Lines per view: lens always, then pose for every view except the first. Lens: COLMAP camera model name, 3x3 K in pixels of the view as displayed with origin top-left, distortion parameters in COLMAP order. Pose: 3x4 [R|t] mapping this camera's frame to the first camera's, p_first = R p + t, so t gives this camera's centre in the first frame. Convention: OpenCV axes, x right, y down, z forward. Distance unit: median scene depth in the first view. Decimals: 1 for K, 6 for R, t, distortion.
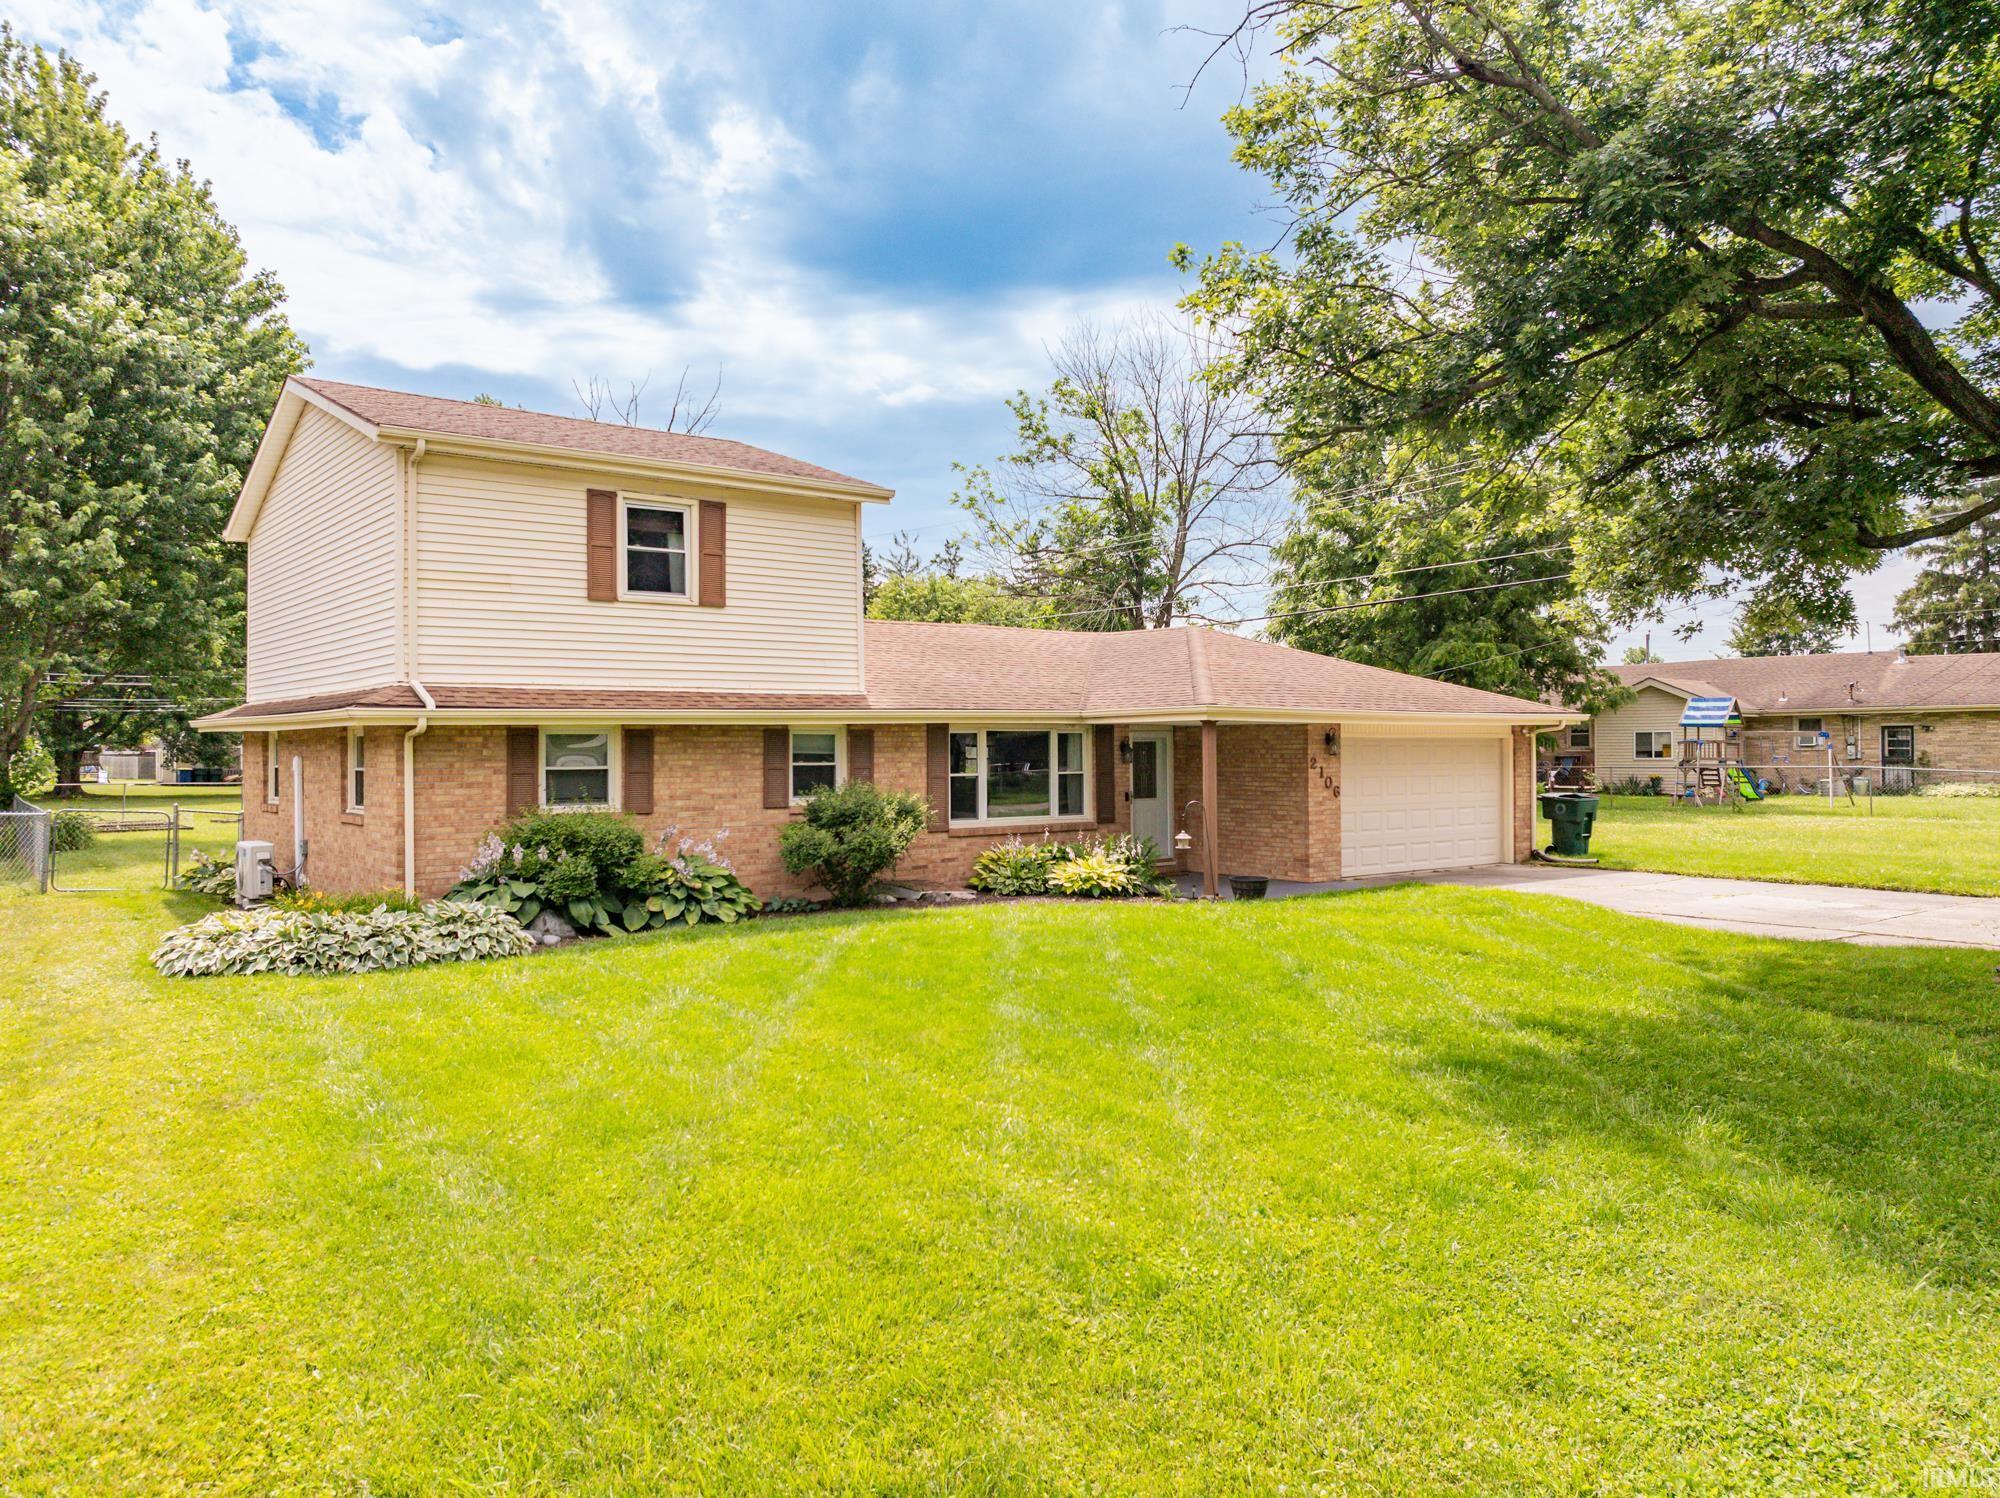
lens RADIAL K [[1409.6, 0, 1020.4], [0, 1409.6, 746.8], [0, 0, 1]] dist [-0.015280, -0.009489]
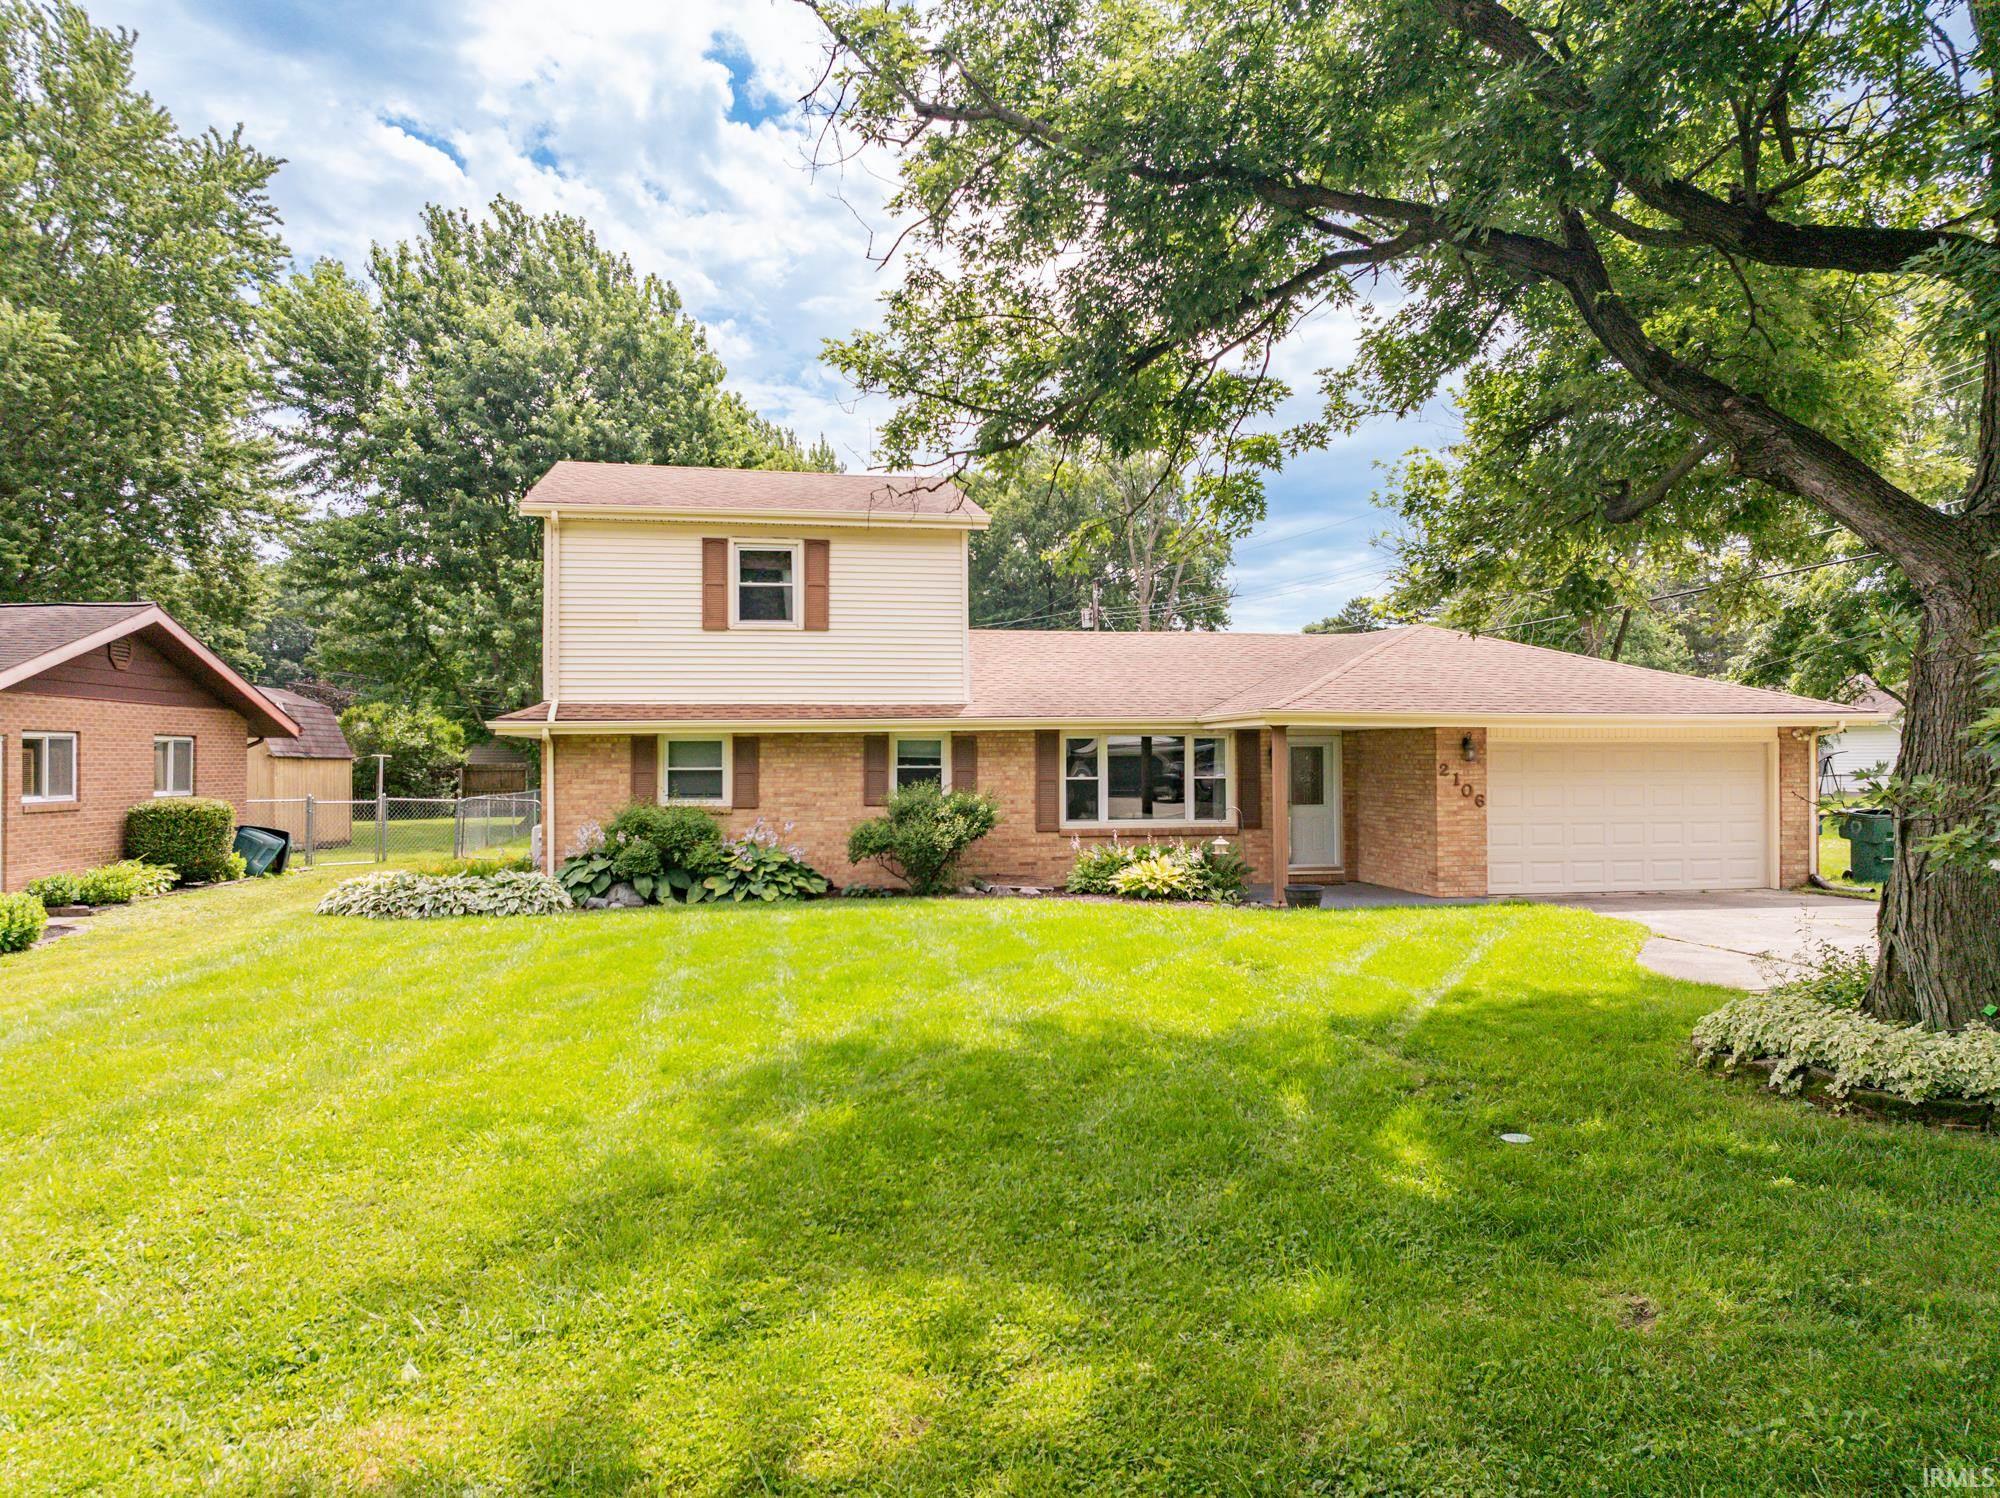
lens RADIAL K [[1409.6, 0, 1020.4], [0, 1409.6, 746.8], [0, 0, 1]] dist [-0.015280, -0.009489]
pose [[0.887543, 0.000358, -0.460725, 0.463731], [-0.001471, 0.999997, -0.002057, -0.001653], [0.460723, 0.002503, 0.887541, 0.049272]]
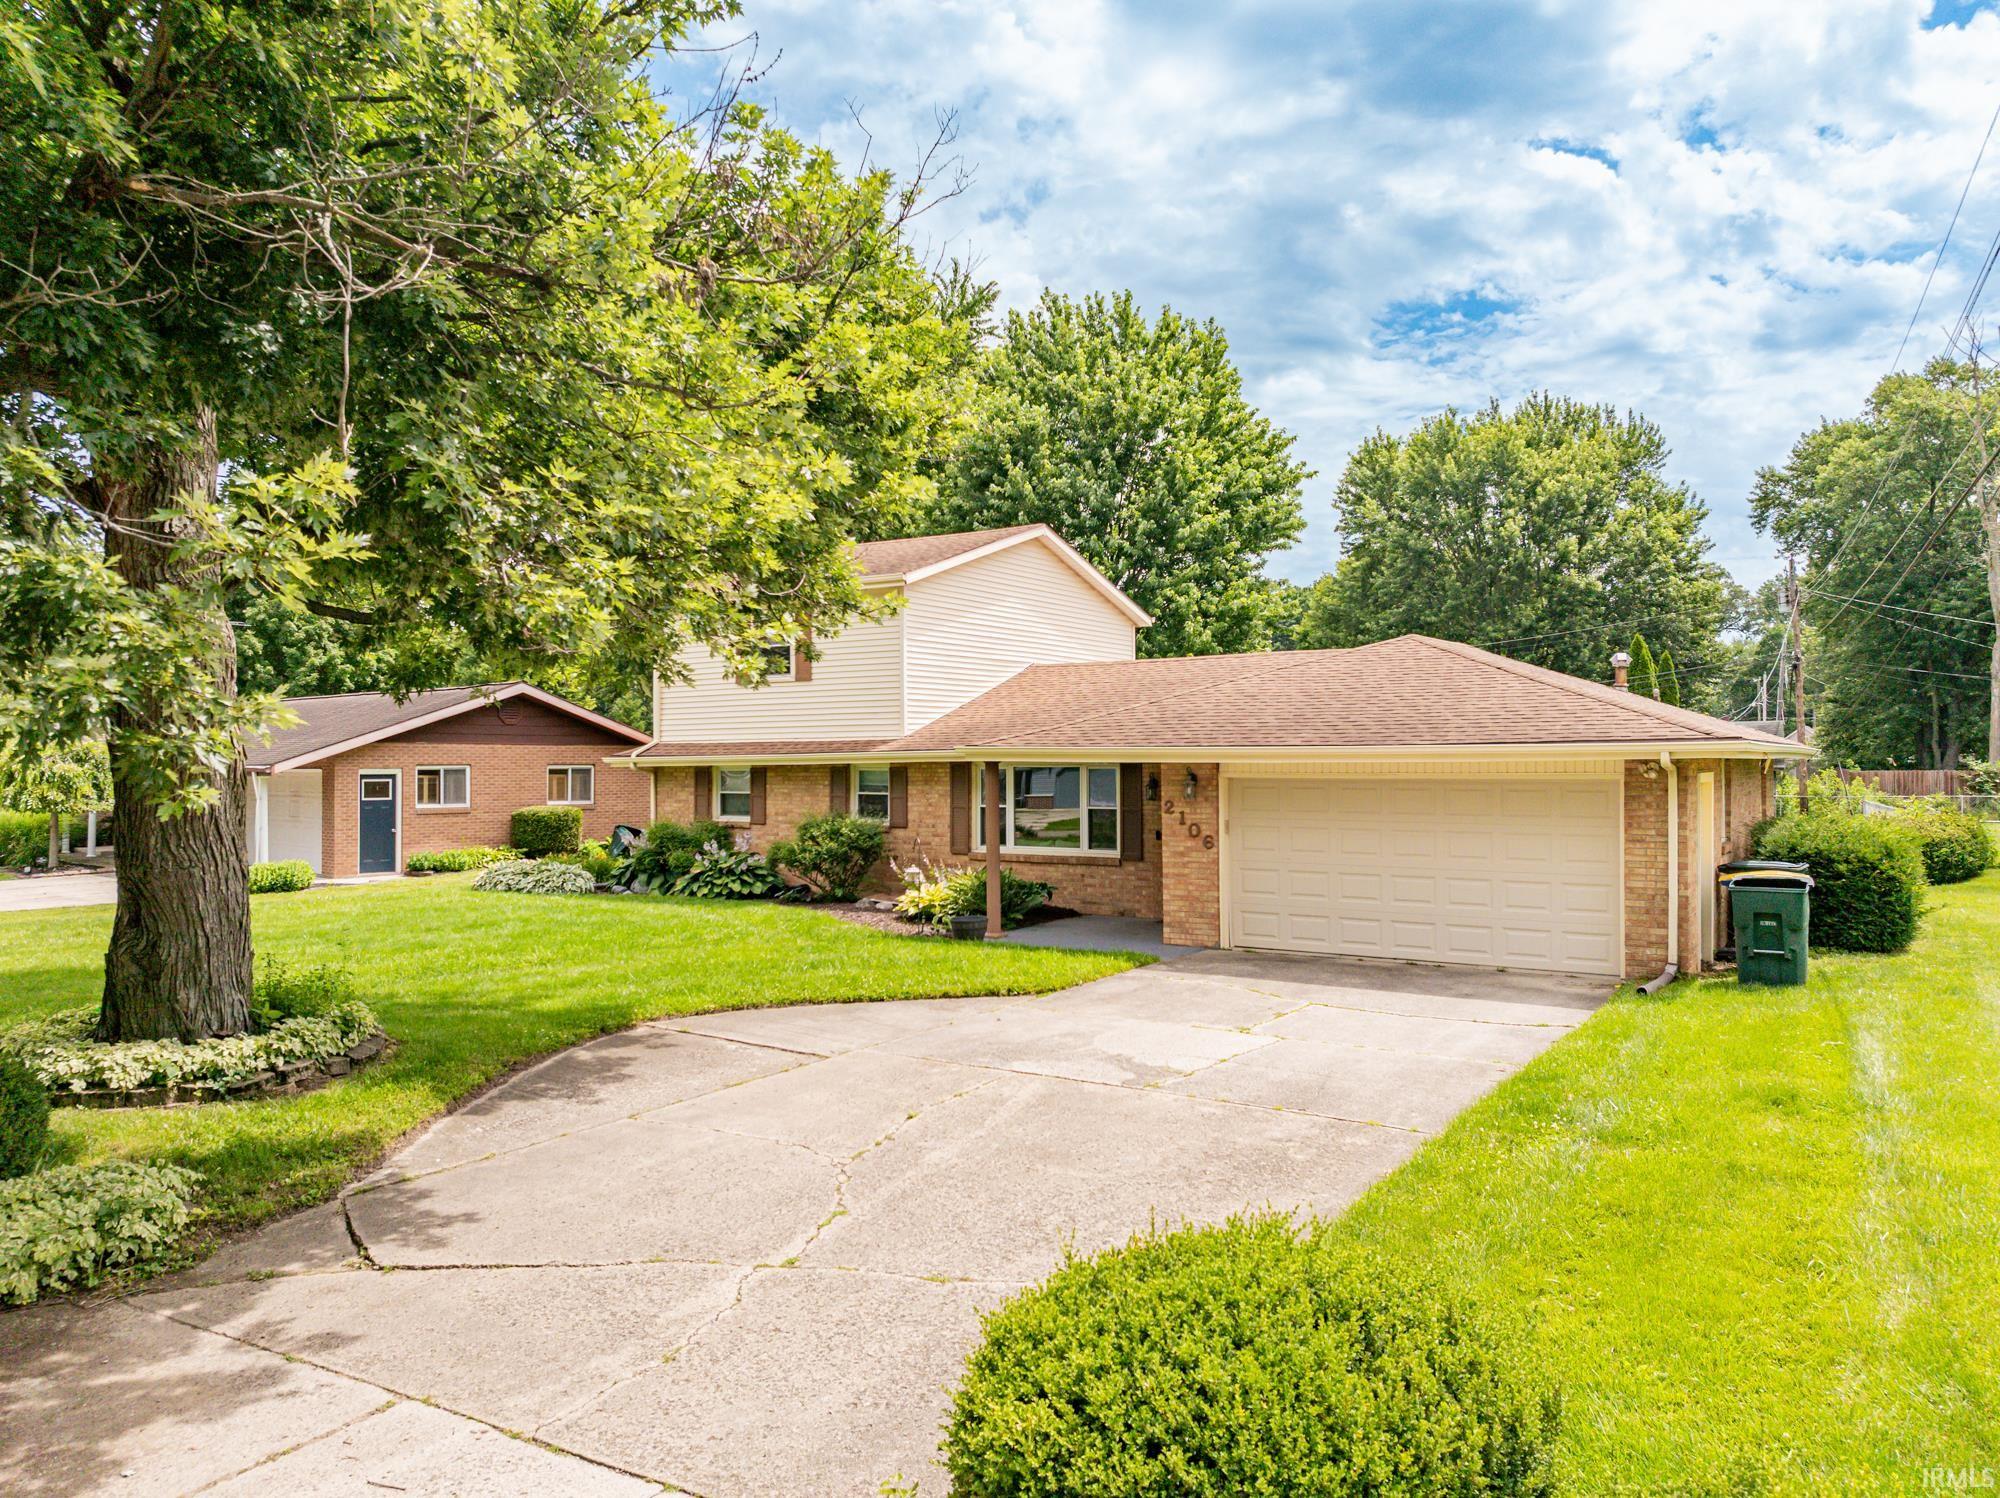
lens RADIAL K [[1409.6, 0, 1020.4], [0, 1409.6, 746.8], [0, 0, 1]] dist [-0.015280, -0.009489]
pose [[0.319570, -0.005255, -0.947548, 1.195405], [0.001784, 0.999986, -0.004944, -0.025806], [0.947561, -0.000111, 0.319575, 0.753809]]
